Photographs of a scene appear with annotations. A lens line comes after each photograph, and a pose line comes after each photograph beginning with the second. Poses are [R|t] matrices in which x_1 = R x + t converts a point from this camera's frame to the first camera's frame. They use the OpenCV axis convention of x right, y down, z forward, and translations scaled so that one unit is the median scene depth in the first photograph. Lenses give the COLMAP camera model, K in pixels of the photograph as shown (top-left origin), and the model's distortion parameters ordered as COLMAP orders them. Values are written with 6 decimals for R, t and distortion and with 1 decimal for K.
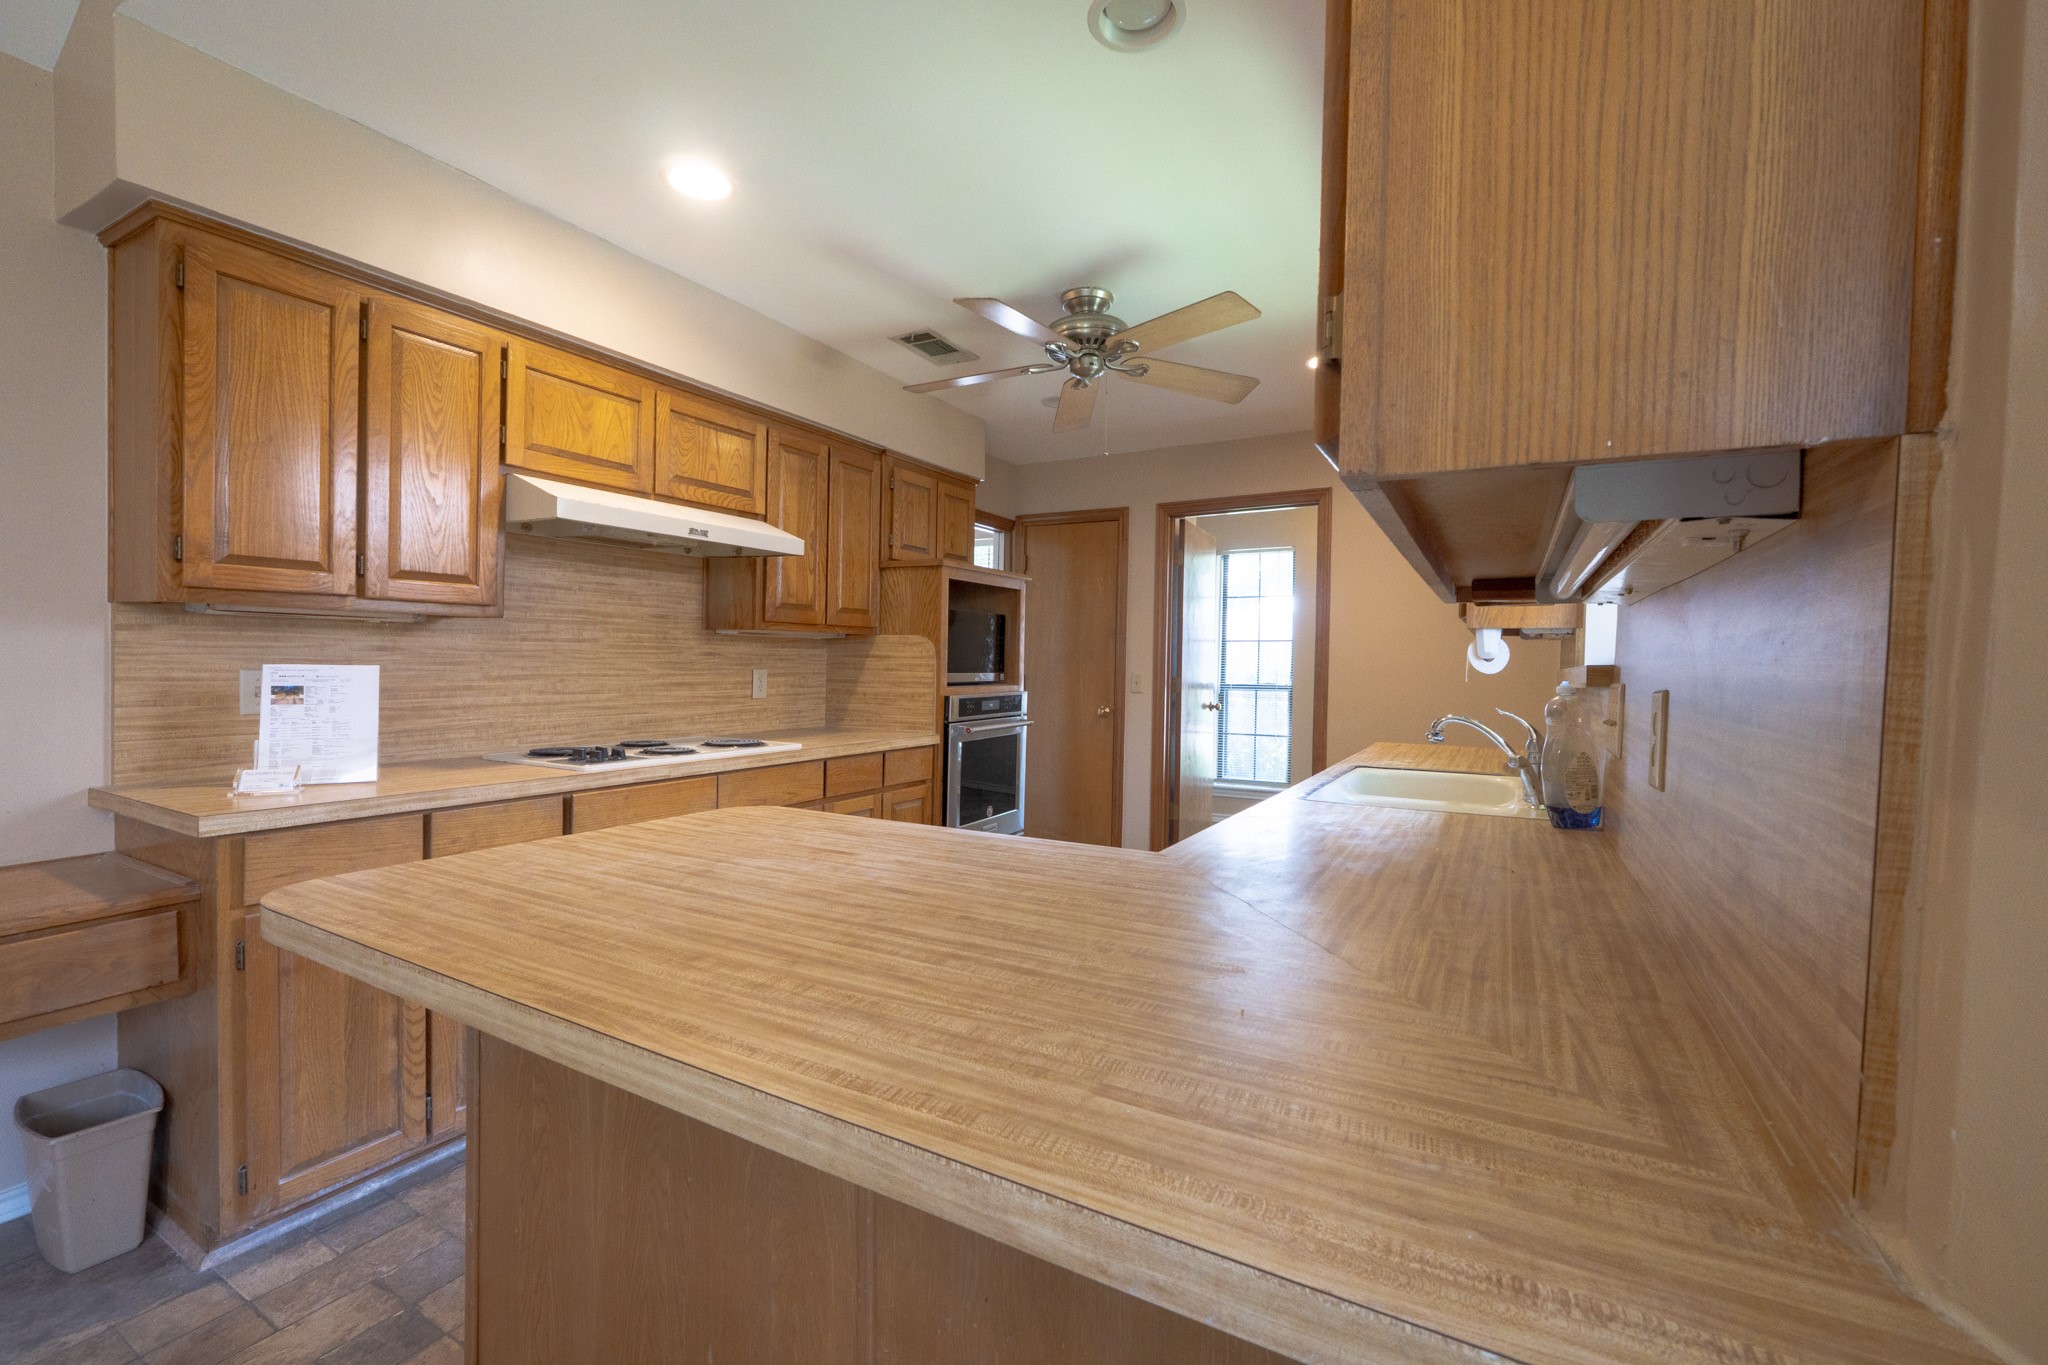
lens RADIAL K [[860.1, 0, 1025.5], [0, 860.1, 676.7], [0, 0, 1]] dist [-0.008332, 0.000663]
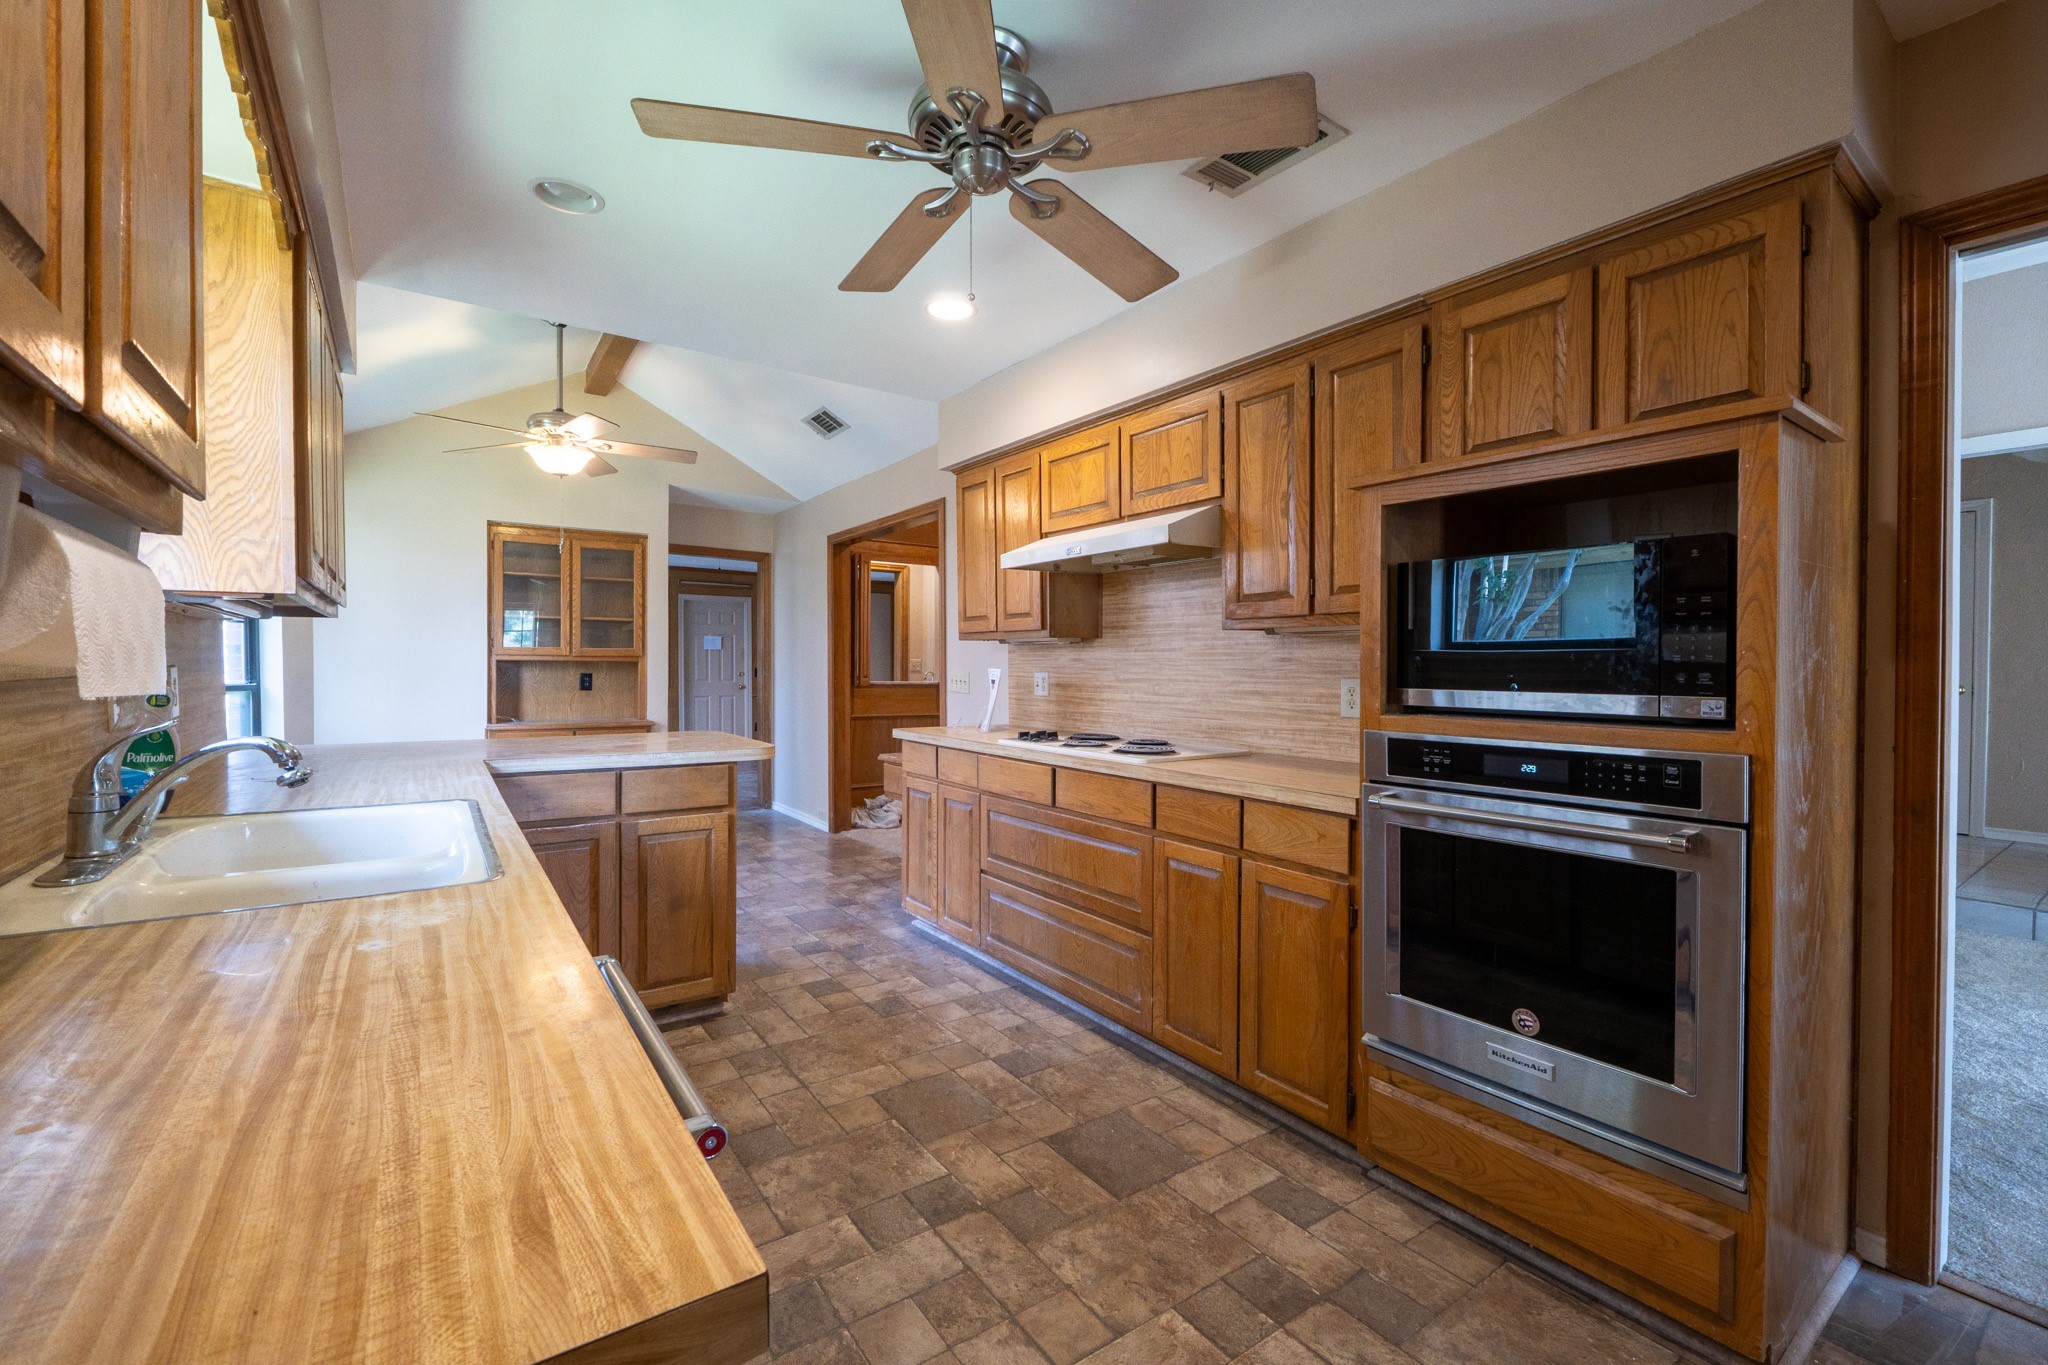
lens RADIAL K [[860.1, 0, 1018.3], [0, 860.1, 674.9], [0, 0, 1]] dist [-0.008332, 0.000663]
pose [[-0.433003, -0.005135, -0.901378, 0.573916], [-0.028732, 0.999554, 0.008109, -0.011407], [0.900935, 0.029410, -0.432957, 1.236568]]
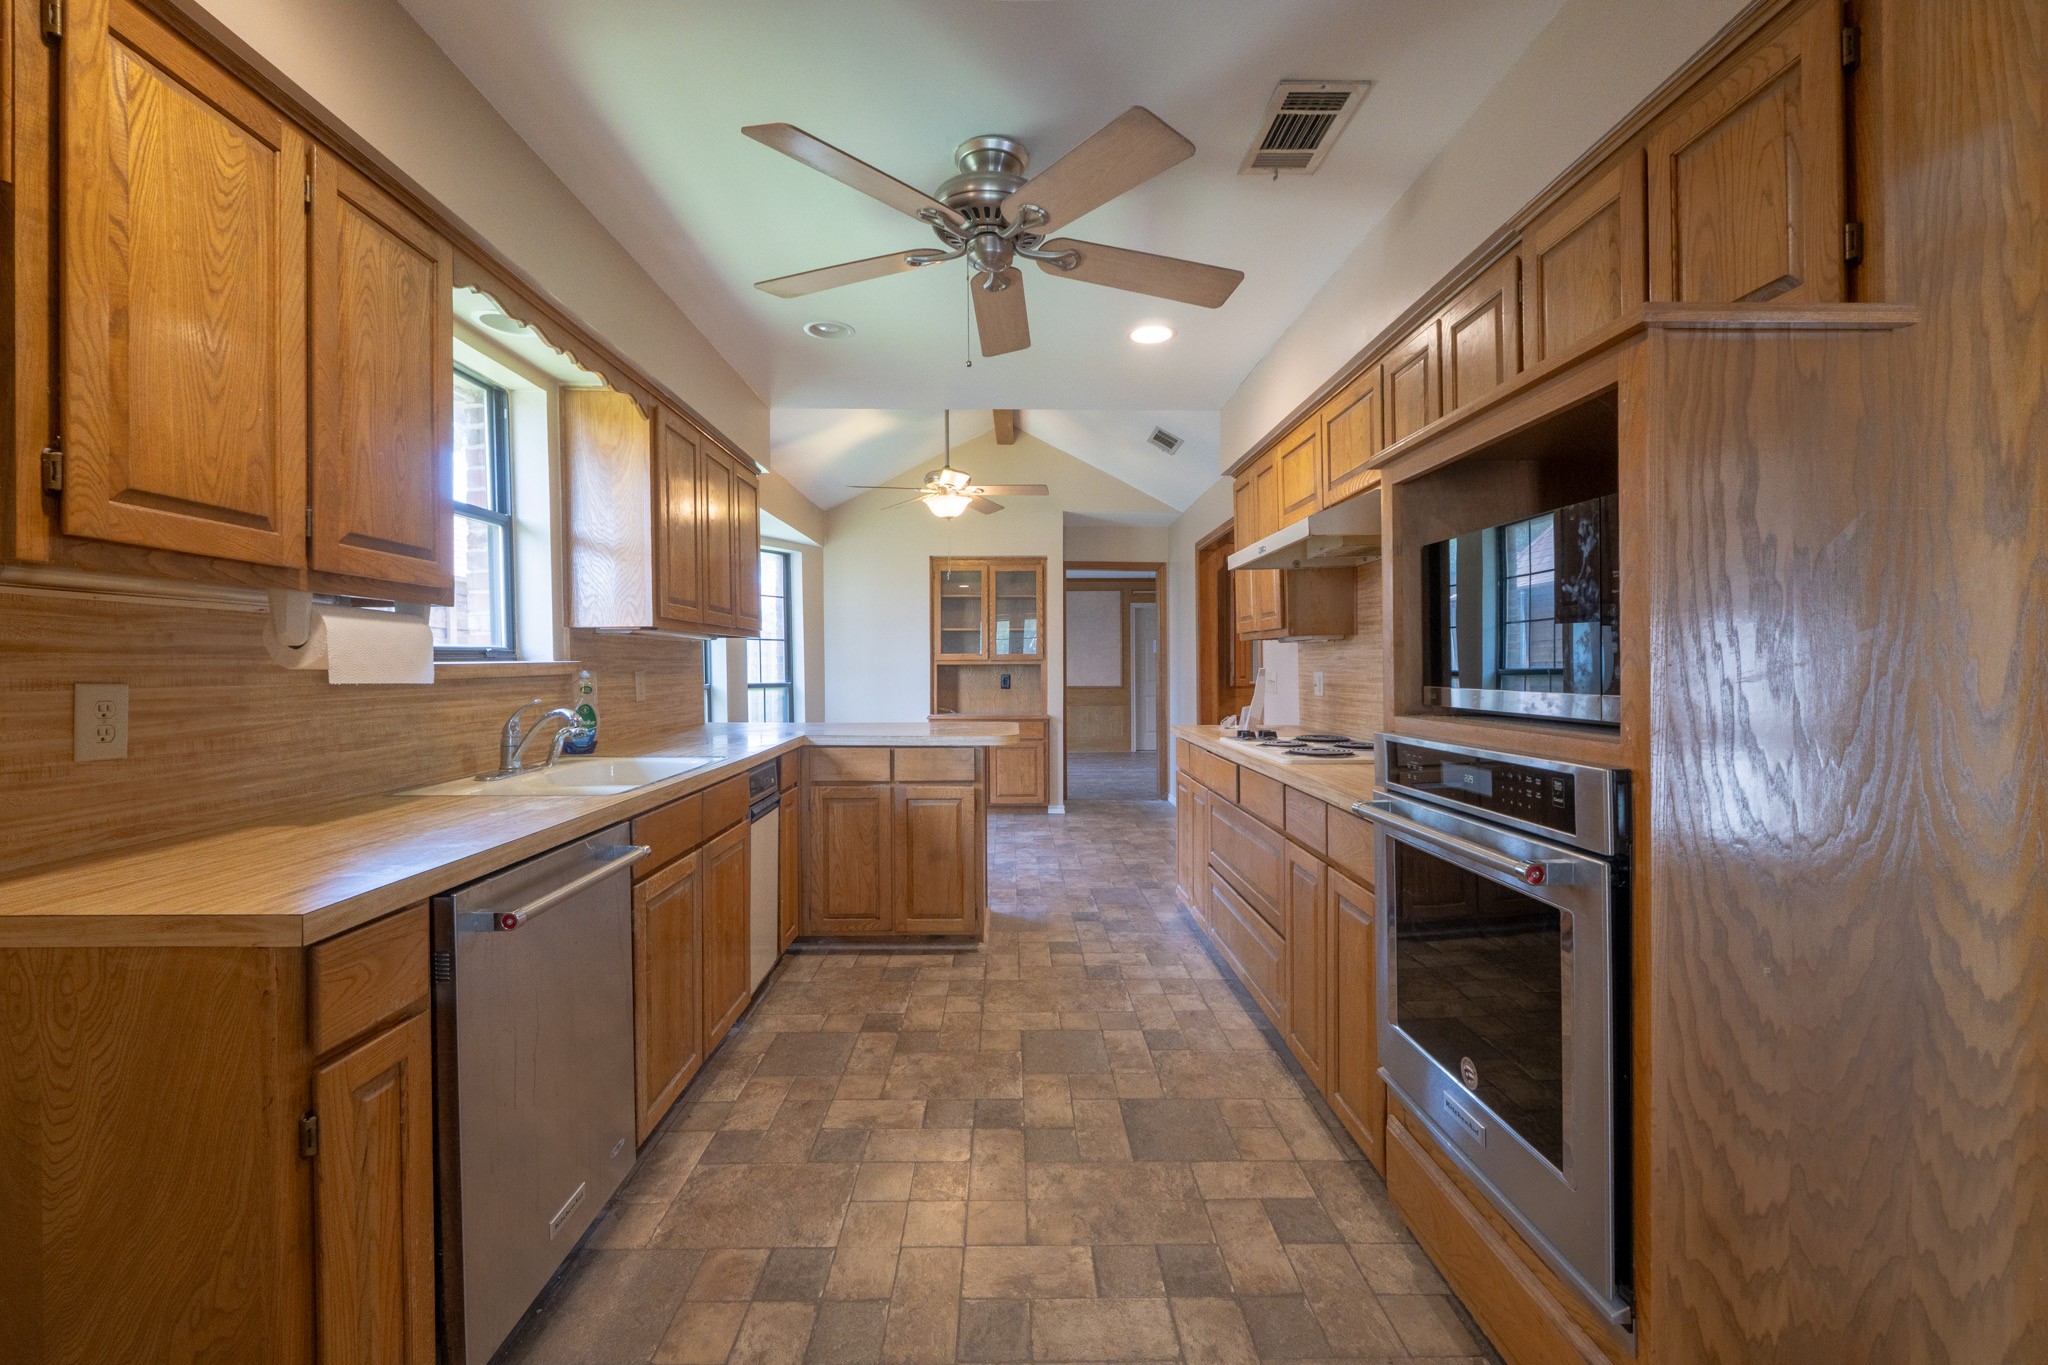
lens RADIAL K [[860.1, 0, 1015.6], [0, 860.1, 674.3], [0, 0, 1]] dist [-0.008332, 0.000663]
pose [[-0.867207, -0.004179, -0.497930, 0.392923], [-0.016071, 0.999679, 0.019598, -0.019231], [0.497689, 0.024997, -0.866996, 1.573076]]
